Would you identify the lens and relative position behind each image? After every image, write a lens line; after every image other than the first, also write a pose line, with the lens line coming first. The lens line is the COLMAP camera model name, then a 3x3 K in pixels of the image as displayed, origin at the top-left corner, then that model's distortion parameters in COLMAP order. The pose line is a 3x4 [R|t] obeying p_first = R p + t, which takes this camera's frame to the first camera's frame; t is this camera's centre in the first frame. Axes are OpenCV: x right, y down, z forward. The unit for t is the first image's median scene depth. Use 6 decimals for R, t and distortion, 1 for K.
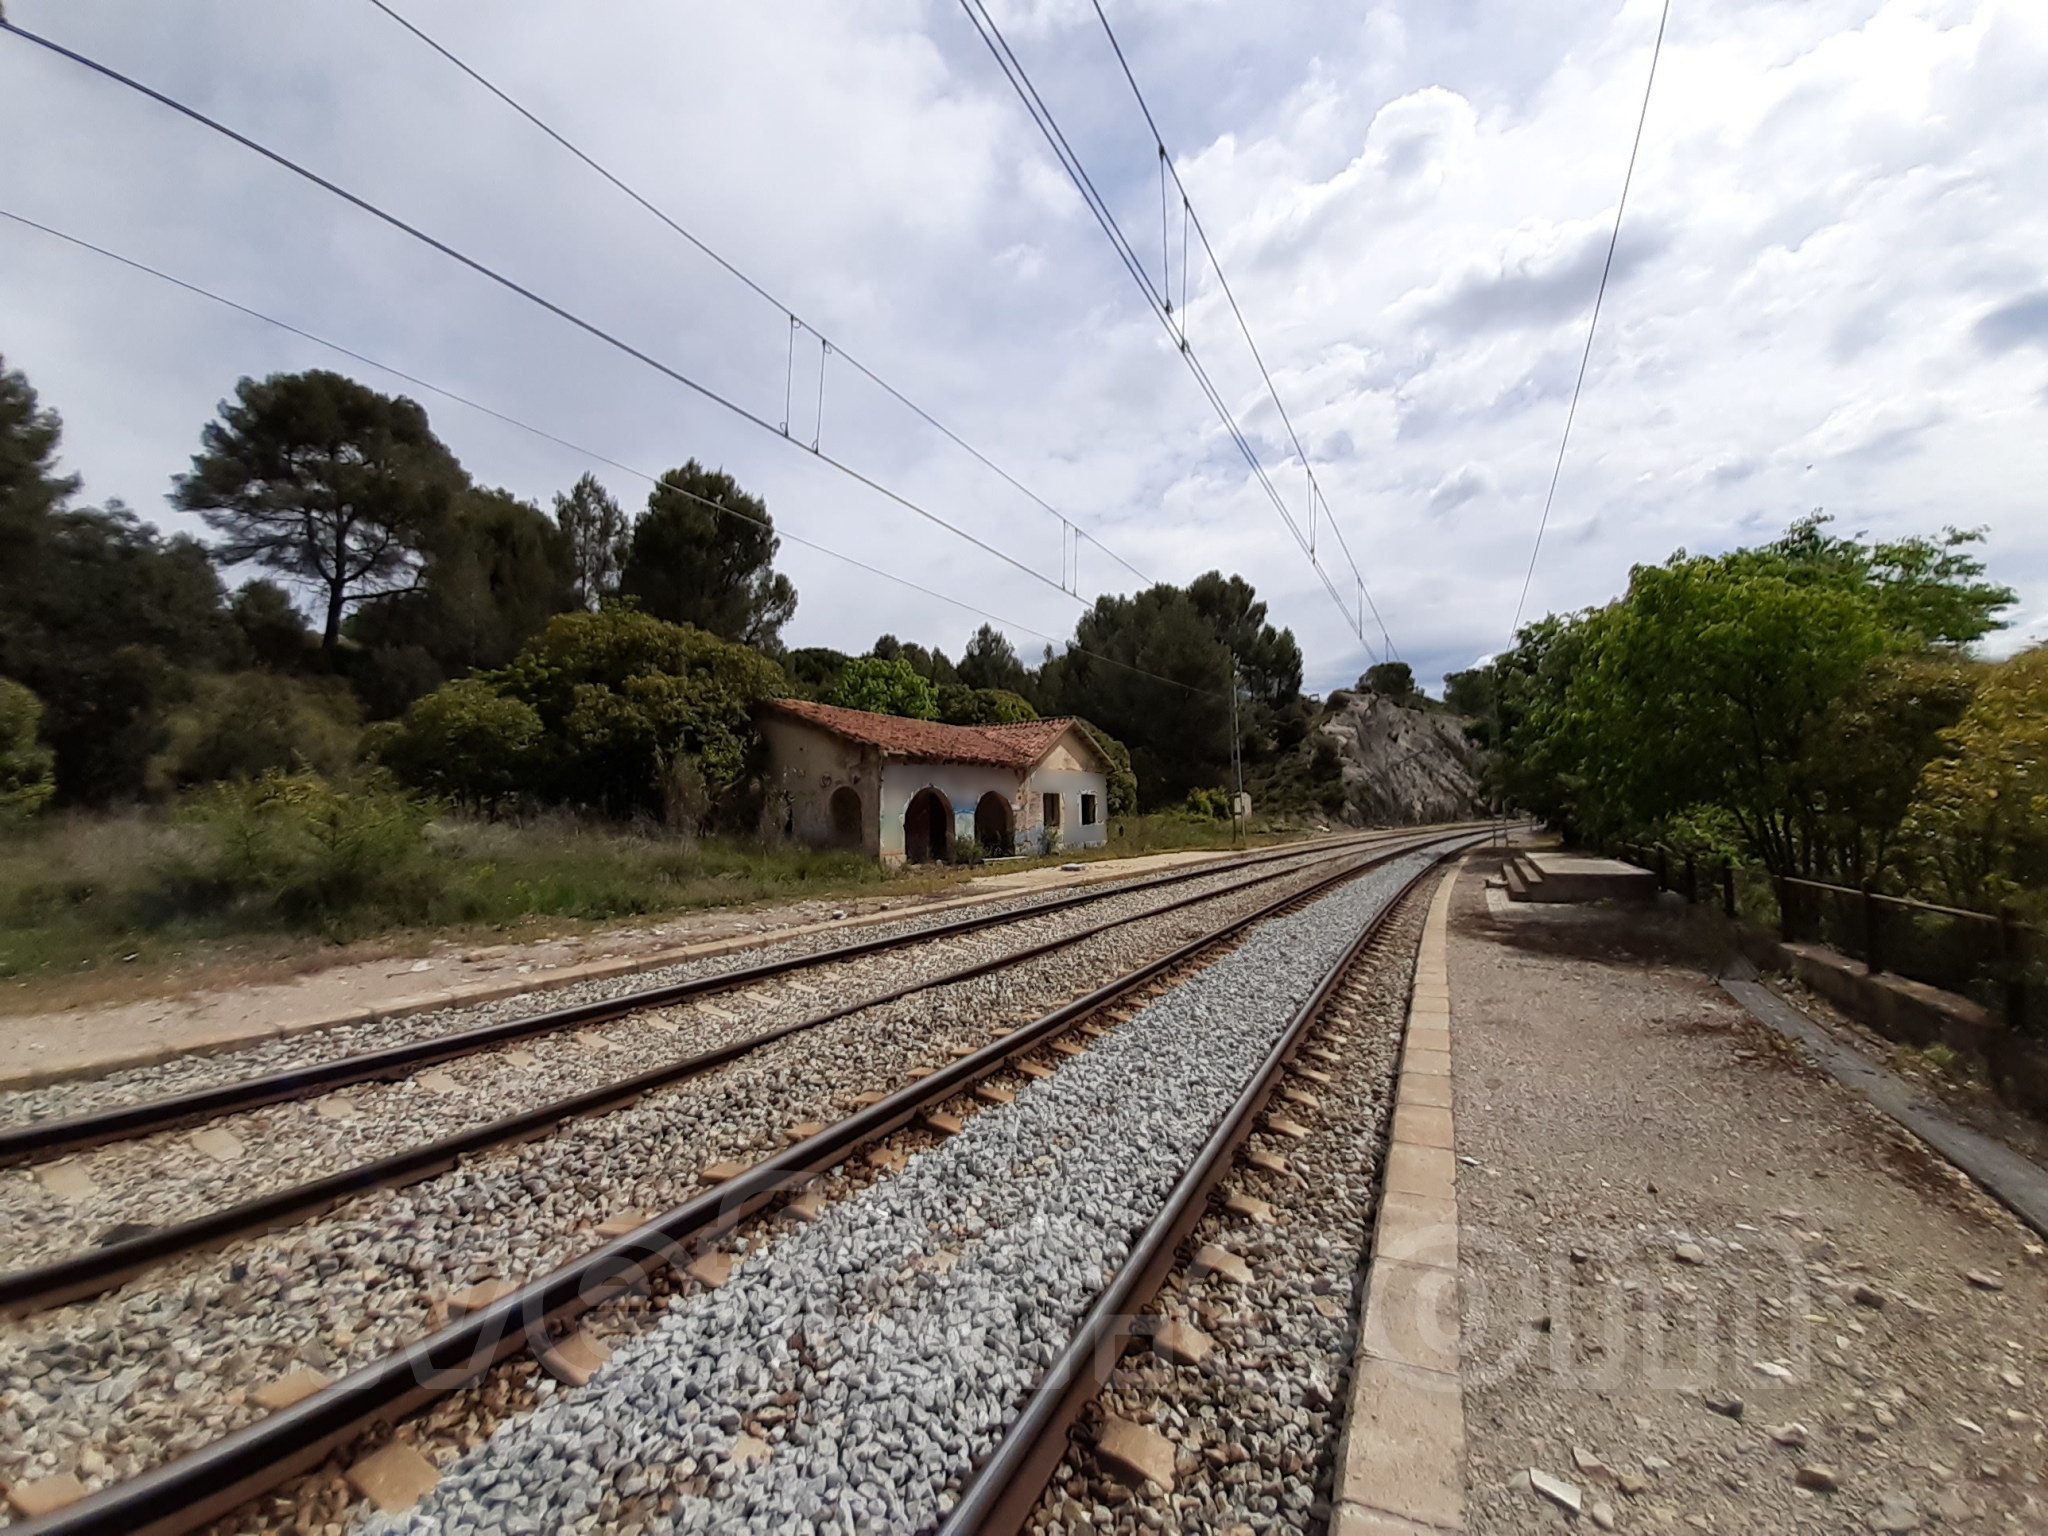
lens RADIAL K [[818.7, 0, 1017.5], [0, 818.7, 751.0], [0, 0, 1]] dist [-0.019545, -0.000062]
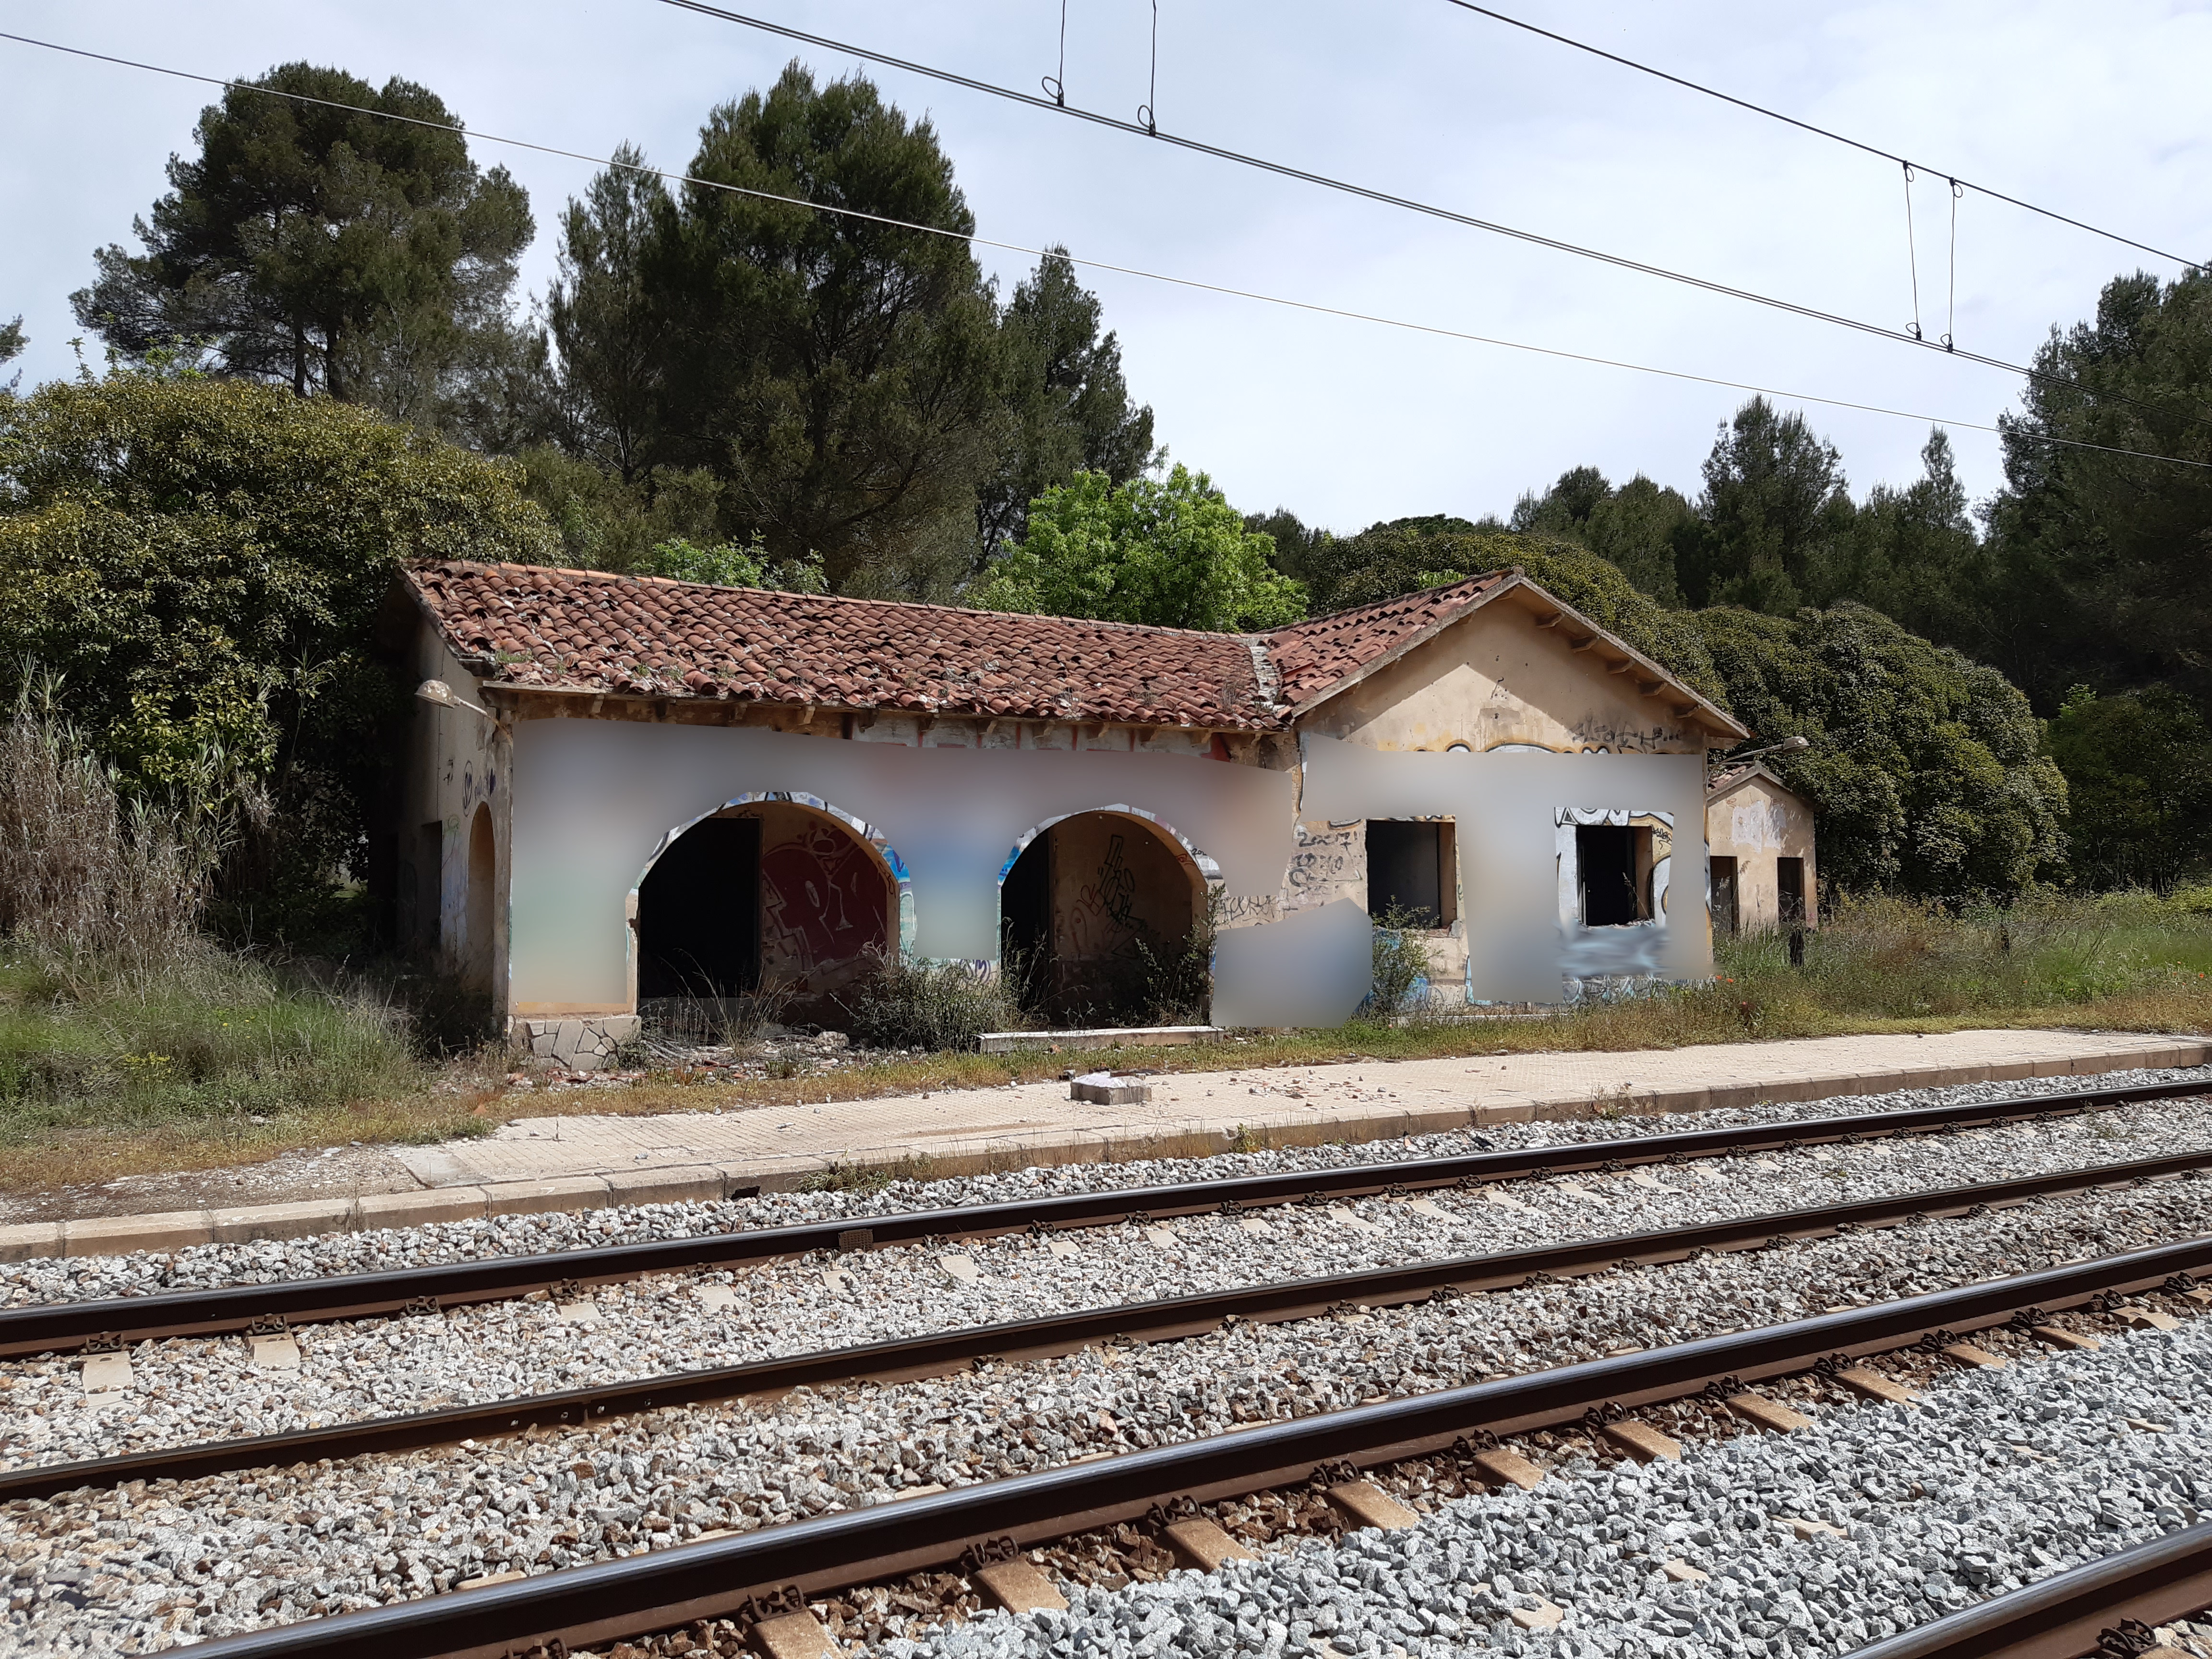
lens RADIAL K [[1709.9, 0, 1108.7], [0, 1709.9, 807.2], [0, 0, 1]] dist [0.044108, -0.091920]
pose [[0.869986, -0.019269, -0.492699, 0.108794], [0.033964, 0.999205, 0.020895, 0.012450], [0.491905, -0.034912, 0.869949, 0.164484]]
